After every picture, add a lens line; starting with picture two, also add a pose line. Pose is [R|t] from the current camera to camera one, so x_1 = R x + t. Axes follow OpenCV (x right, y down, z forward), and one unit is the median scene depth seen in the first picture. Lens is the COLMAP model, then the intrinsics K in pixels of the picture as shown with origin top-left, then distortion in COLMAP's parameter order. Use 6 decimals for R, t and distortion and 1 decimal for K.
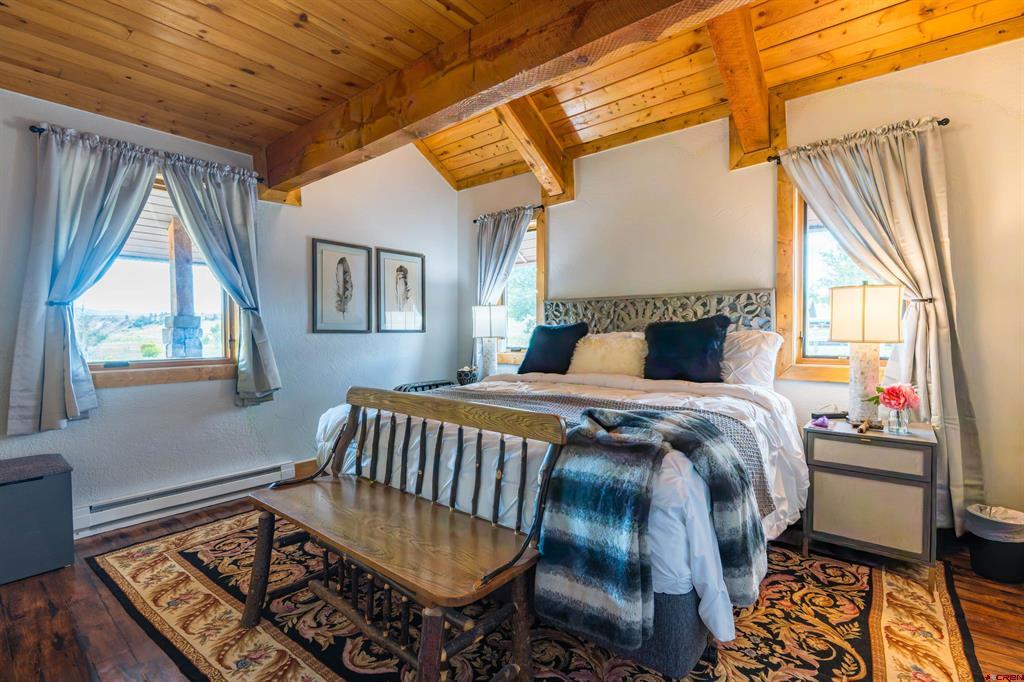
lens RADIAL K [[471.4, 0, 515.6], [0, 471.4, 337.8], [0, 0, 1]] dist [0.002221, -0.004172]
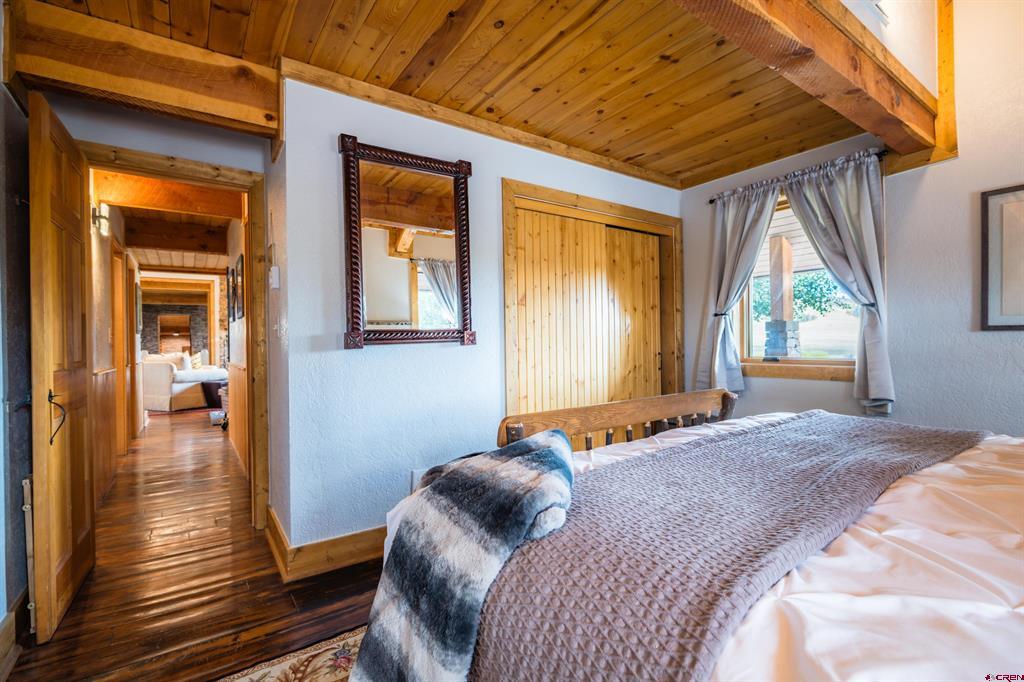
lens RADIAL K [[471.4, 0, 518.4], [0, 471.4, 342.0], [0, 0, 1]] dist [0.002221, -0.004172]
pose [[-0.250231, 0.007562, -0.968157, 0.488664], [0.002229, 0.999971, 0.007235, -0.000065], [0.968184, -0.000347, -0.250240, 0.616692]]
